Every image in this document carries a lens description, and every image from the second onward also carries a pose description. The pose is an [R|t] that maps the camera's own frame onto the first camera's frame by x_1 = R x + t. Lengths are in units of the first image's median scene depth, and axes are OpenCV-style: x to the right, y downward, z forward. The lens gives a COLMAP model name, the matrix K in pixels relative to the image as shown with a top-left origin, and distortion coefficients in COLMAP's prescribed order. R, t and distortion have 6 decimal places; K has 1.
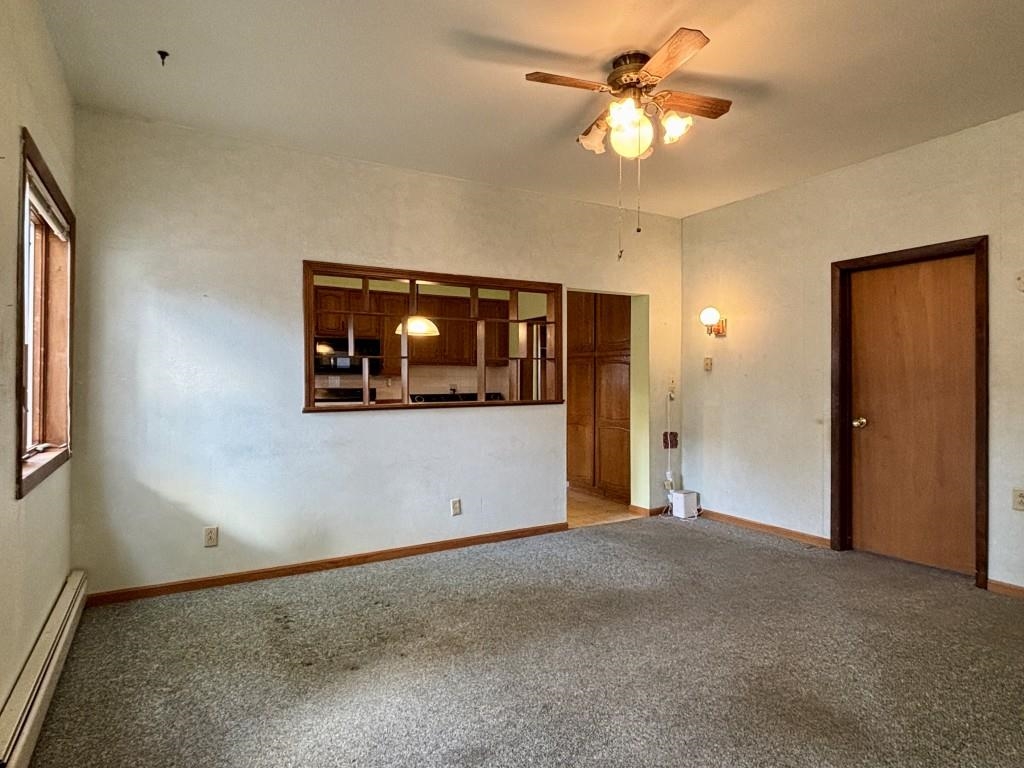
lens RADIAL K [[577.2, 0, 512.0], [0, 577.2, 384.0], [0, 0, 1]] dist [0.030506, -0.030358]
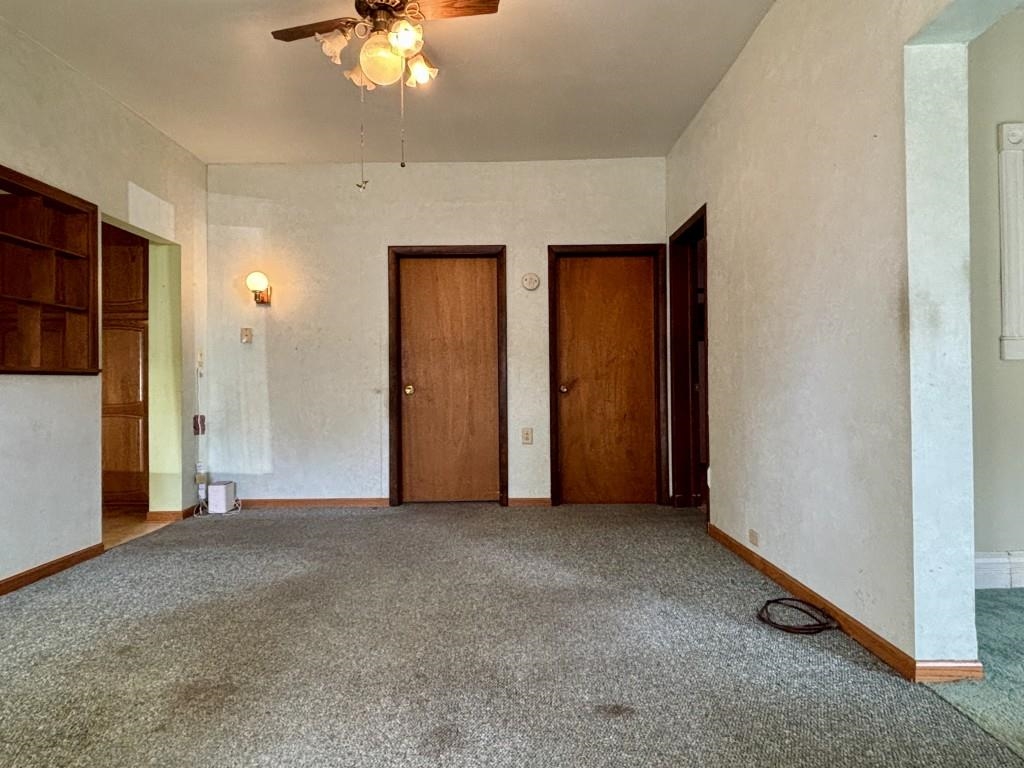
lens RADIAL K [[618.5, 0, 512.0], [0, 618.5, 384.0], [0, 0, 1]] dist [0.024168, -0.036254]
pose [[0.520701, -0.003341, 0.853733, -0.332194], [0.010306, 0.999944, -0.002372, 0.058348], [-0.853677, 0.010034, 0.520706, 0.191769]]
